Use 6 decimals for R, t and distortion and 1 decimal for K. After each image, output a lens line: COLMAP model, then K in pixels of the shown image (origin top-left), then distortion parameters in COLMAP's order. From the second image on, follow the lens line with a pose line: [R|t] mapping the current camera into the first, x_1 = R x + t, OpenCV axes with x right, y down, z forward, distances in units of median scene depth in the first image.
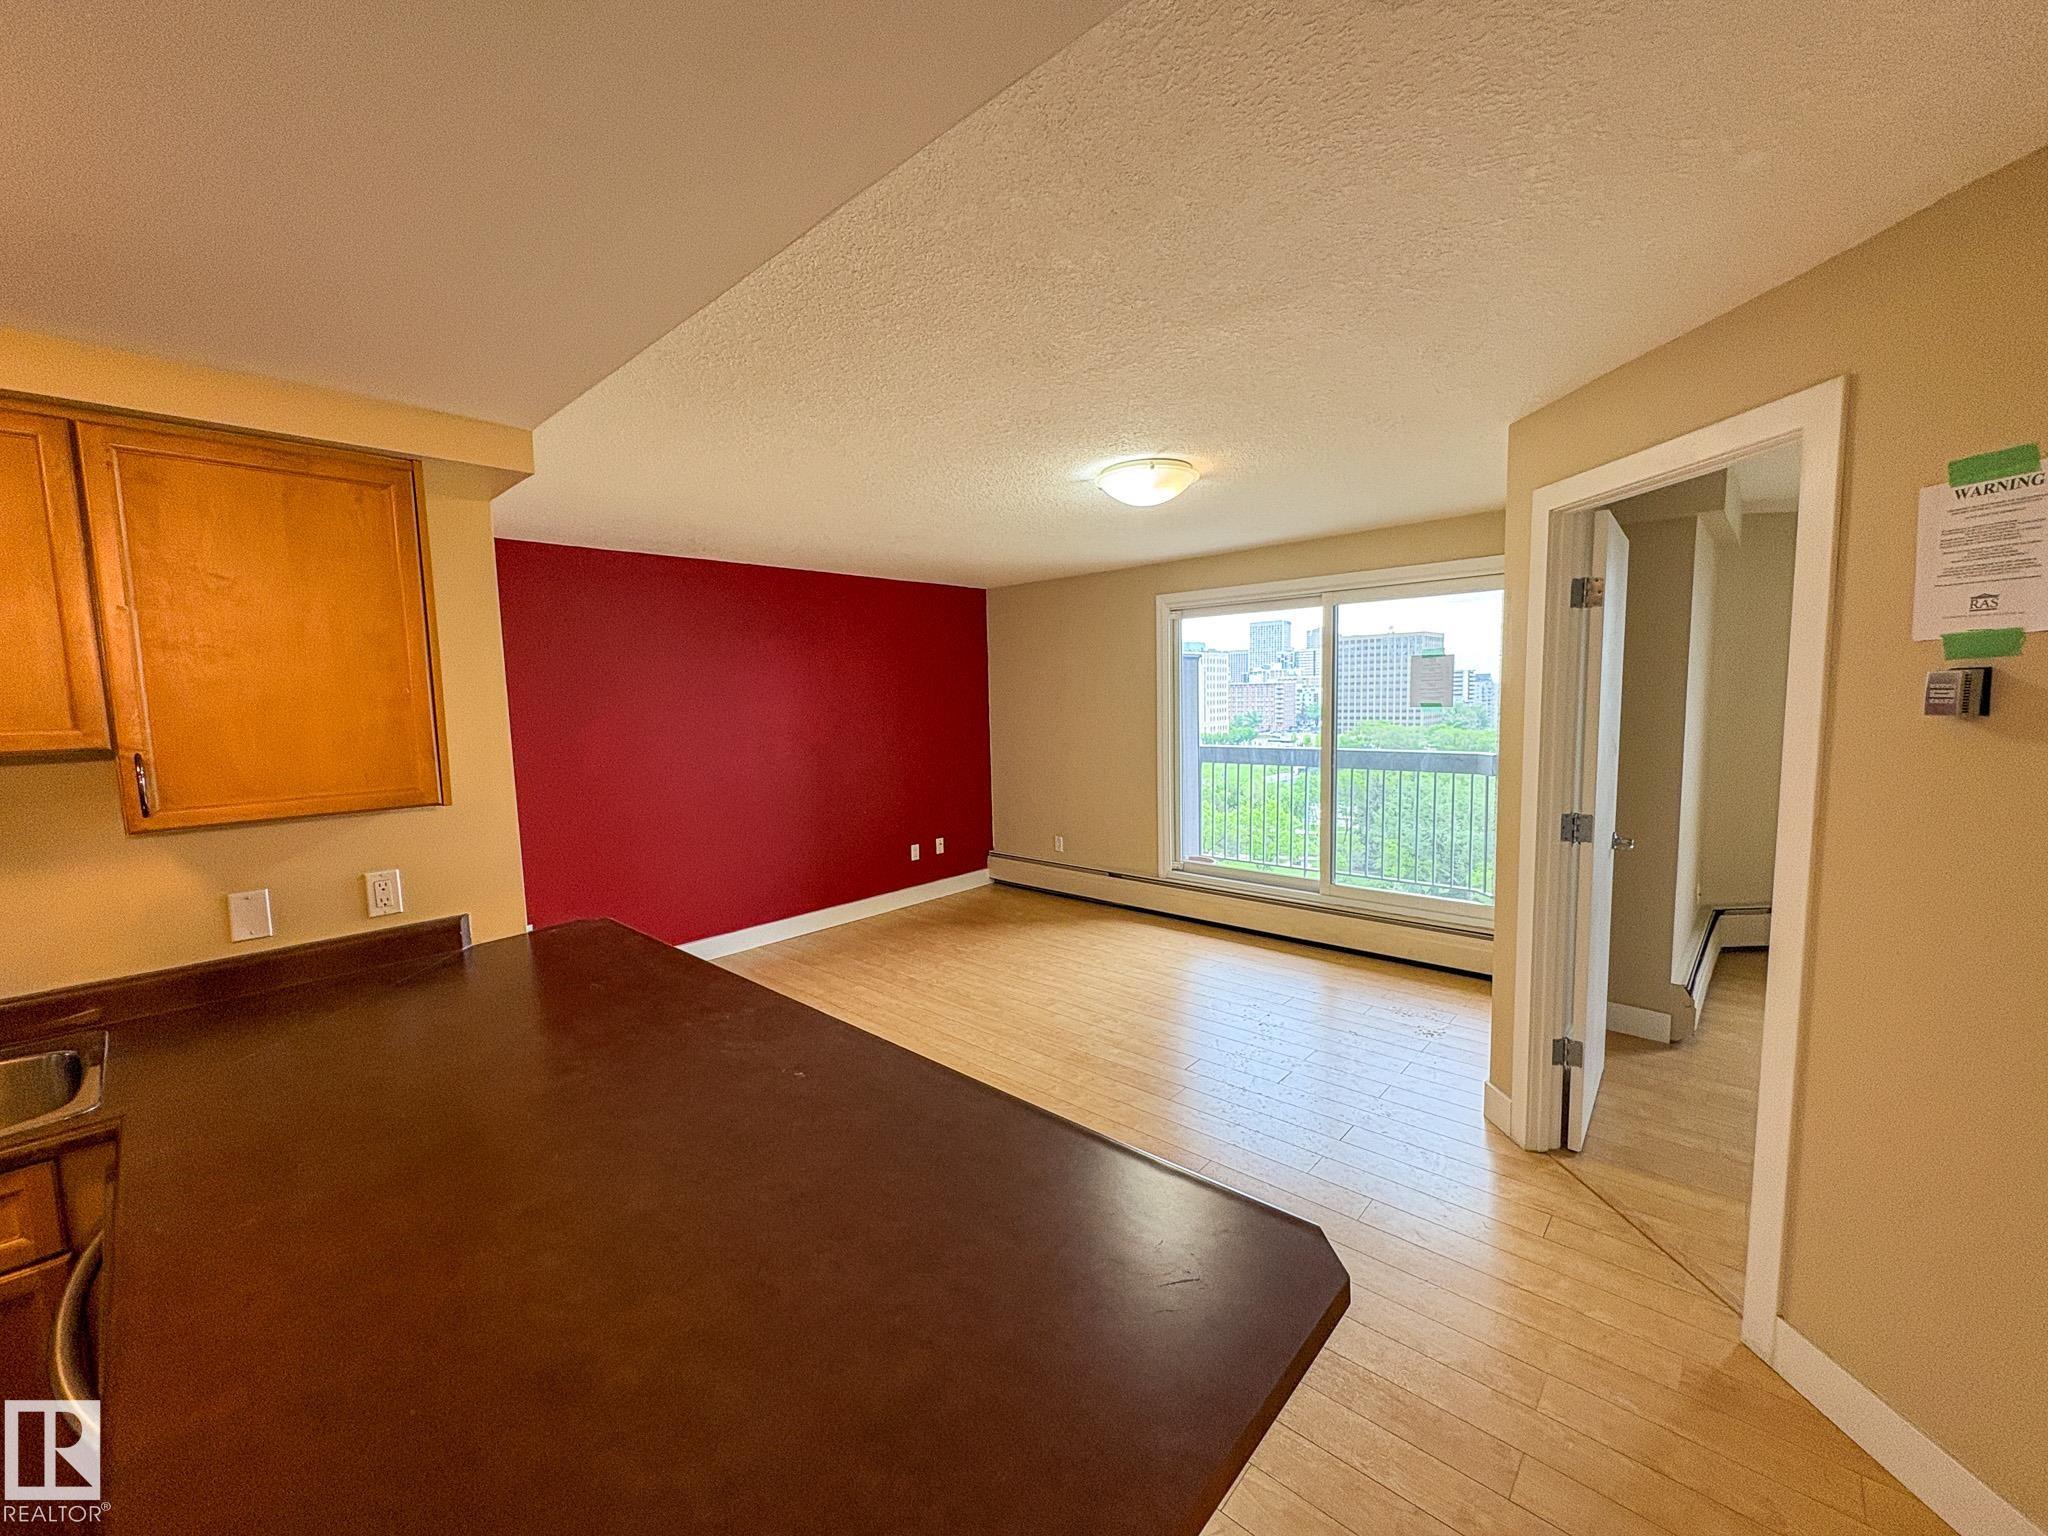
lens RADIAL K [[812.8, 0, 1023.8], [0, 812.8, 770.1], [0, 0, 1]] dist [0.000119, -0.000494]
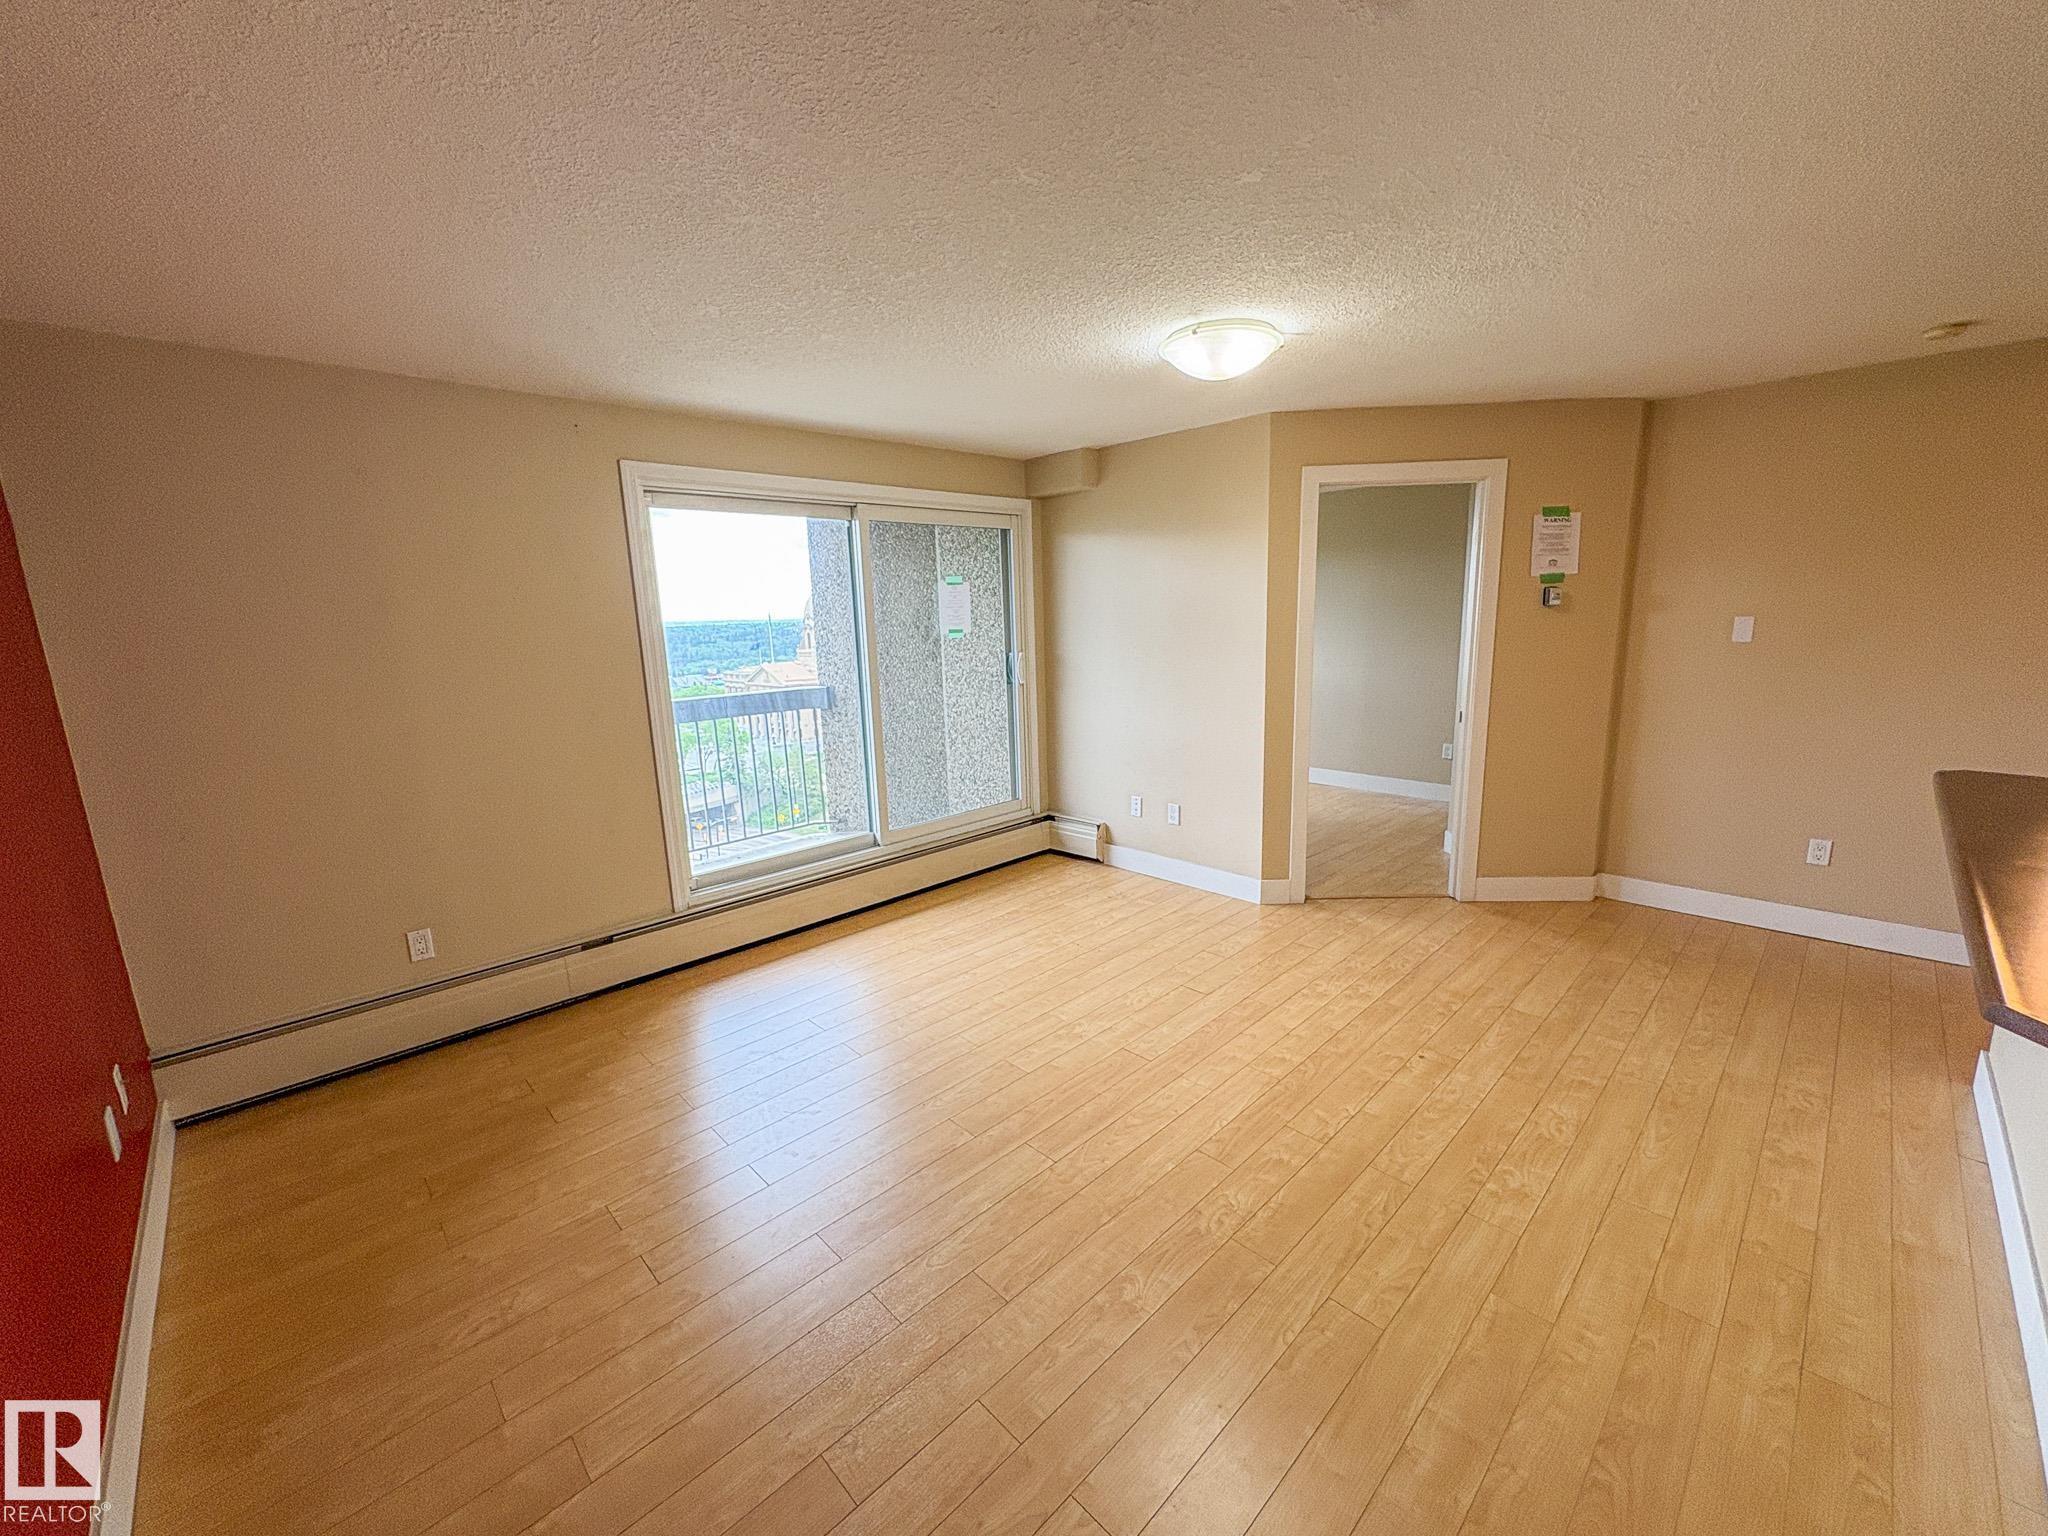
lens RADIAL K [[812.8, 0, 1022.5], [0, 812.8, 770.9], [0, 0, 1]] dist [0.000119, -0.000494]
pose [[0.062407, -0.167540, 0.983888, -0.905162], [0.126949, 0.979135, 0.158678, -0.095929], [-0.989944, 0.115001, 0.082374, 1.377790]]
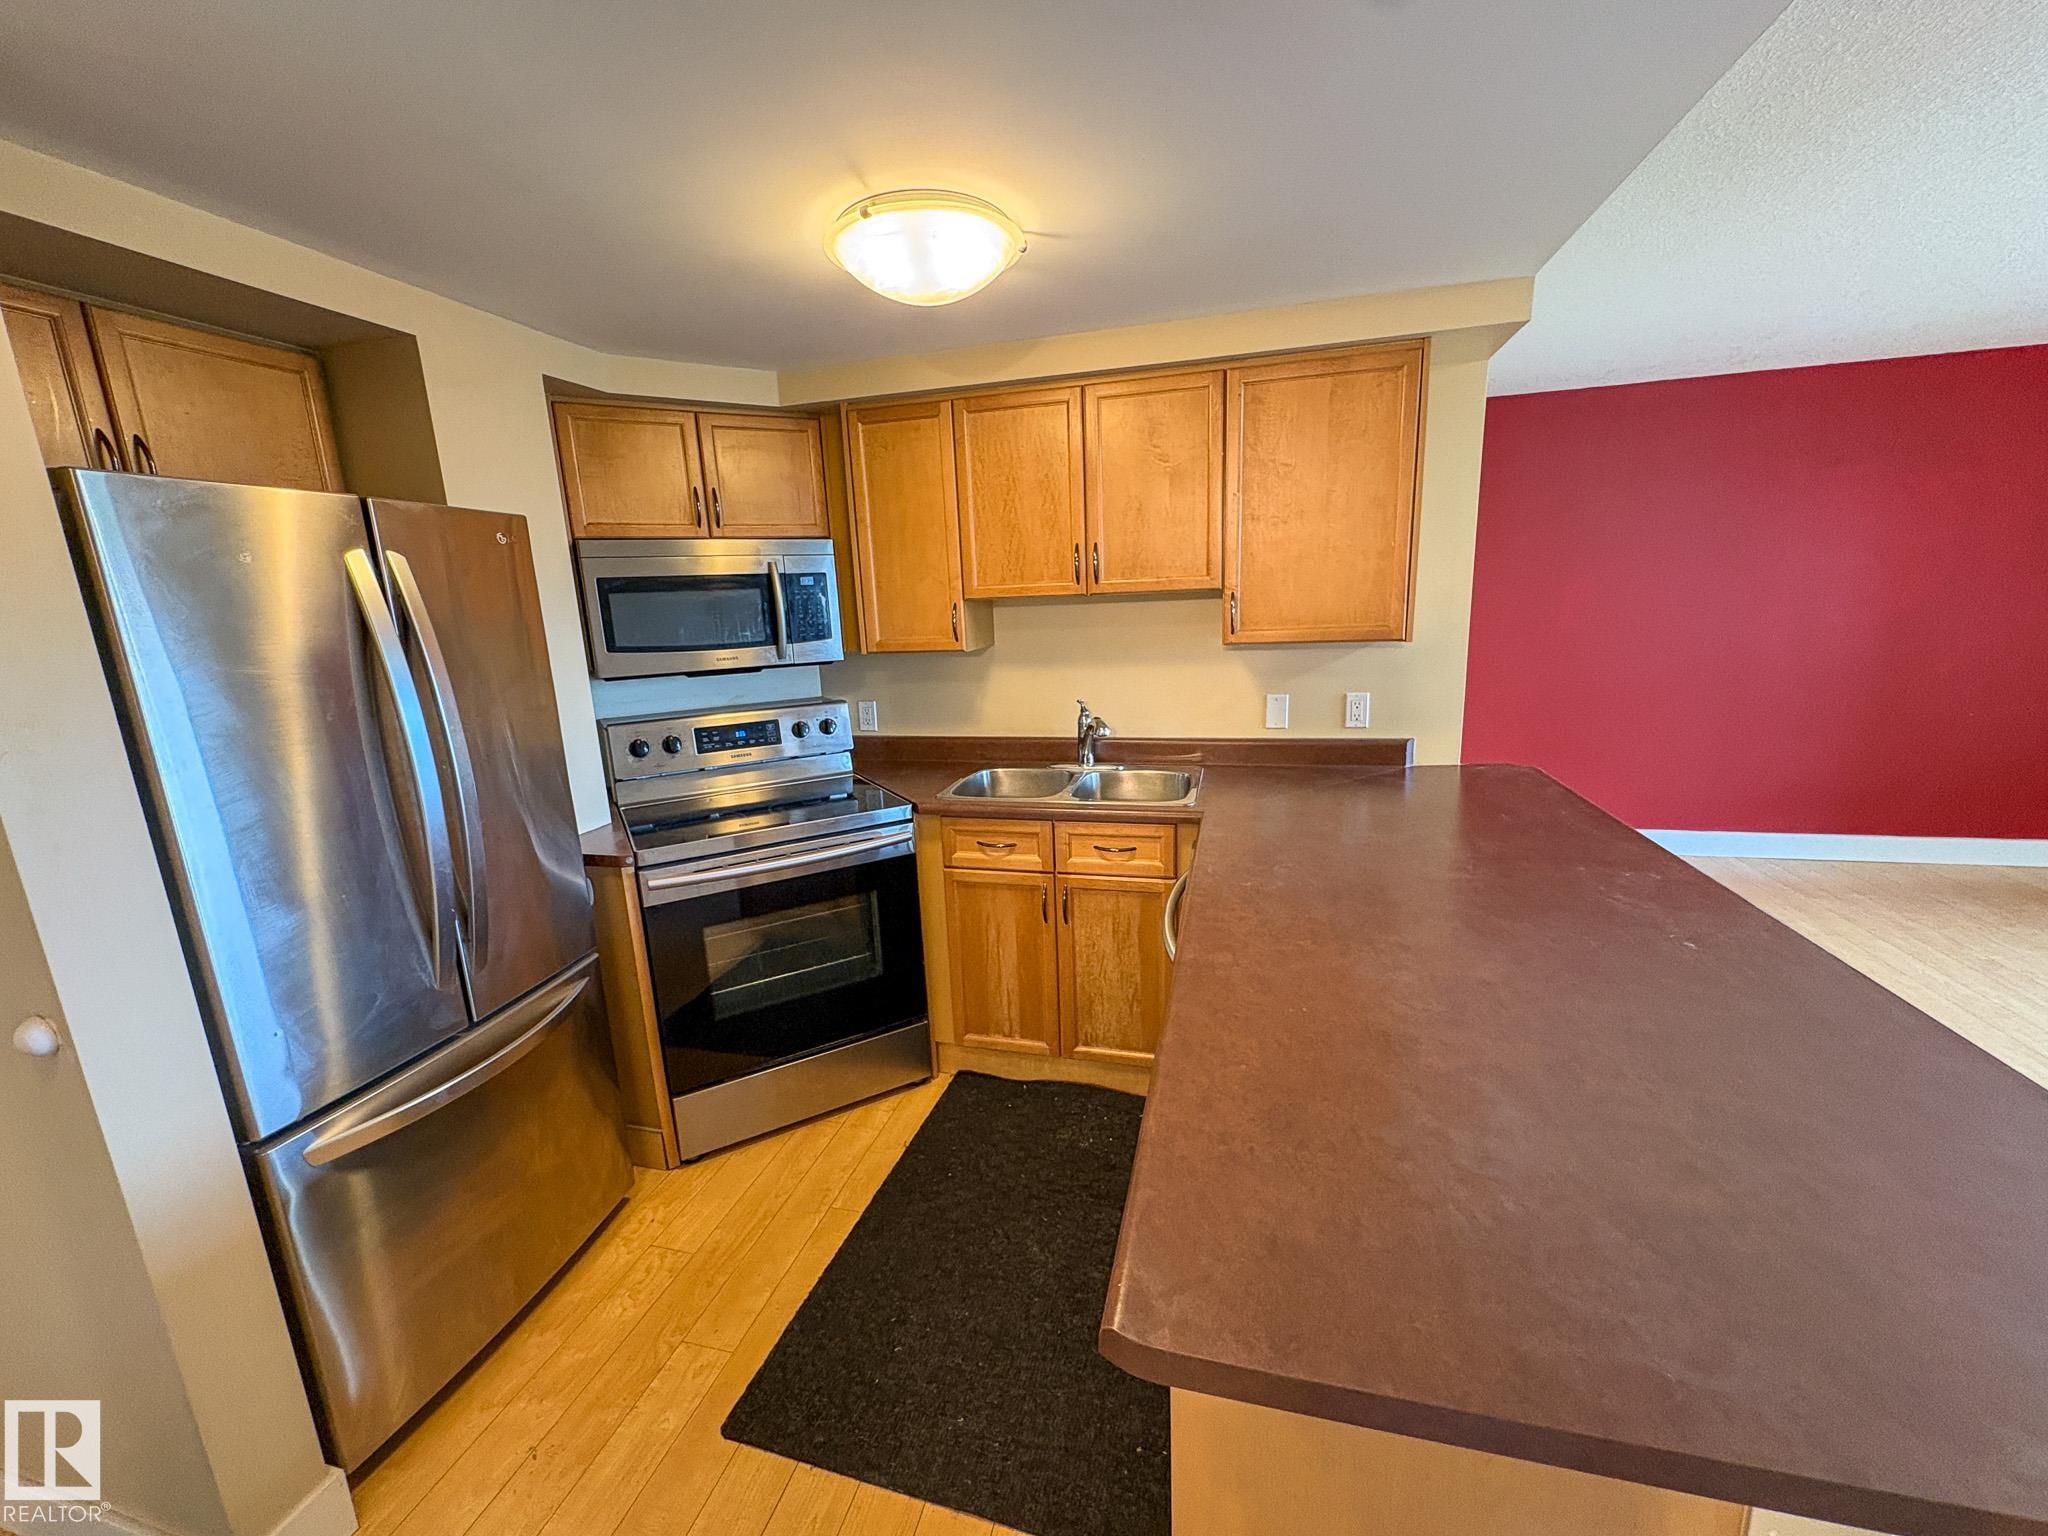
lens RADIAL K [[812.8, 0, 1021.6], [0, 812.8, 770.7], [0, 0, 1]] dist [0.000119, -0.000494]
pose [[0.464033, 0.192646, -0.864616, 0.069739], [-0.053248, 0.980366, 0.189858, 0.023400], [0.884216, -0.042061, 0.465180, -0.049376]]
